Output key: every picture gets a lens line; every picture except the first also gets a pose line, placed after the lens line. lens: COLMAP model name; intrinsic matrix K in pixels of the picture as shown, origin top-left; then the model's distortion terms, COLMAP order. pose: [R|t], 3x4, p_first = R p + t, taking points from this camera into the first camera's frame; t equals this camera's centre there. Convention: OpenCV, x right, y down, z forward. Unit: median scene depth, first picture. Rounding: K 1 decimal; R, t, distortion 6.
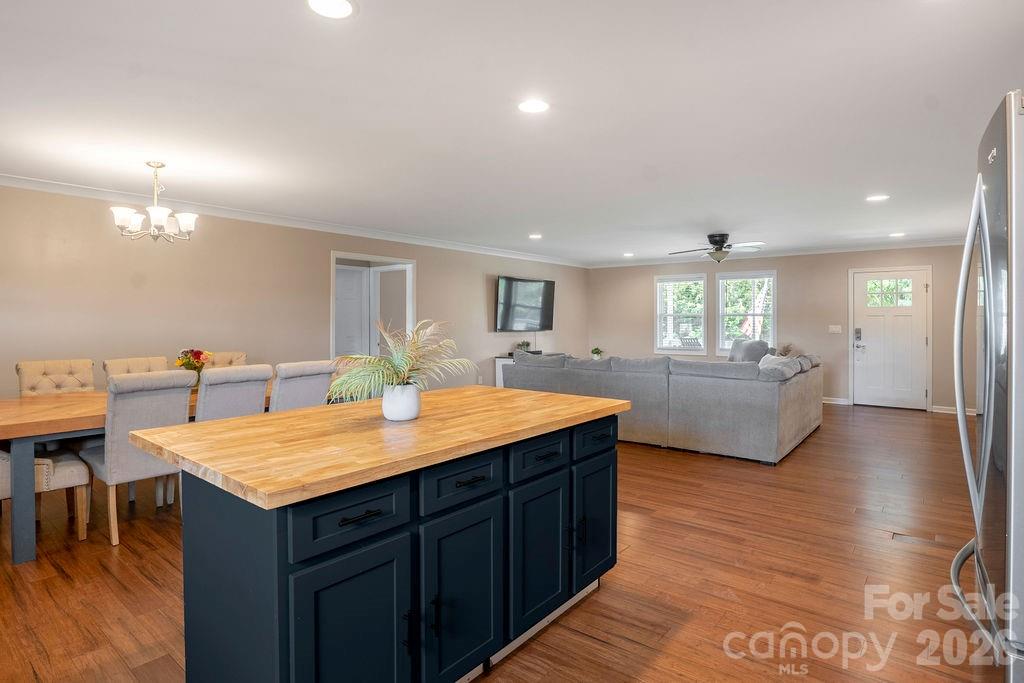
lens RADIAL K [[560.0, 0, 509.8], [0, 560.0, 323.8], [0, 0, 1]] dist [-0.002324, -0.000774]
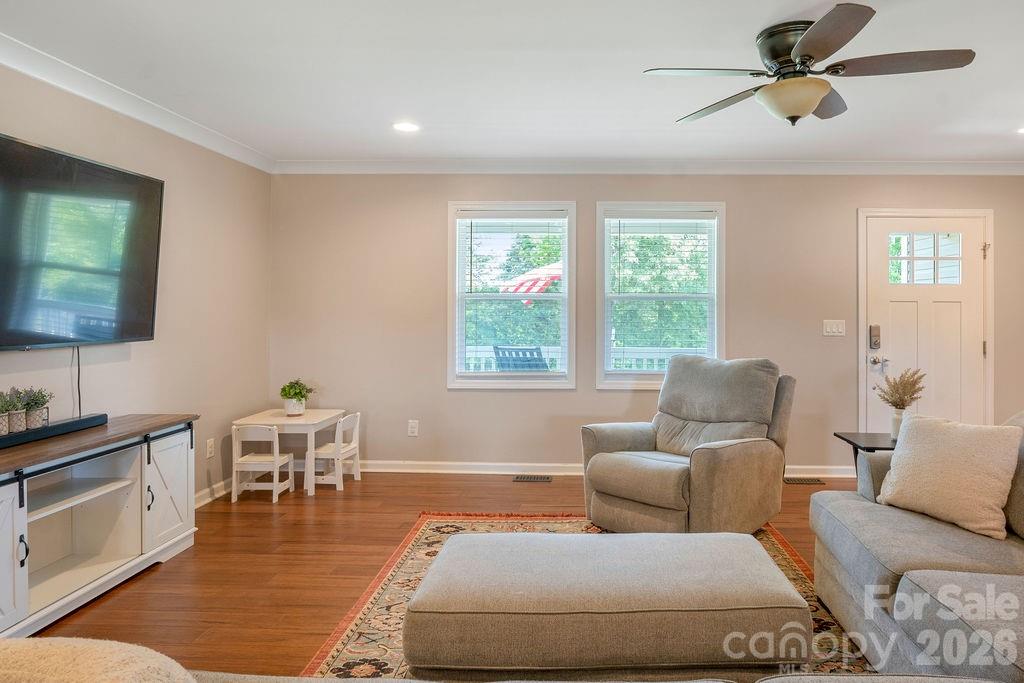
lens RADIAL K [[638.7, 0, 596.2], [0, 638.7, 300.2], [0, 0, 1]] dist [-0.021040, -0.000956]
pose [[0.786483, 0.010038, 0.617530, 0.058036], [-0.001298, 0.999893, -0.014600, -0.006033], [-0.617610, 0.010681, 0.786412, 0.628195]]
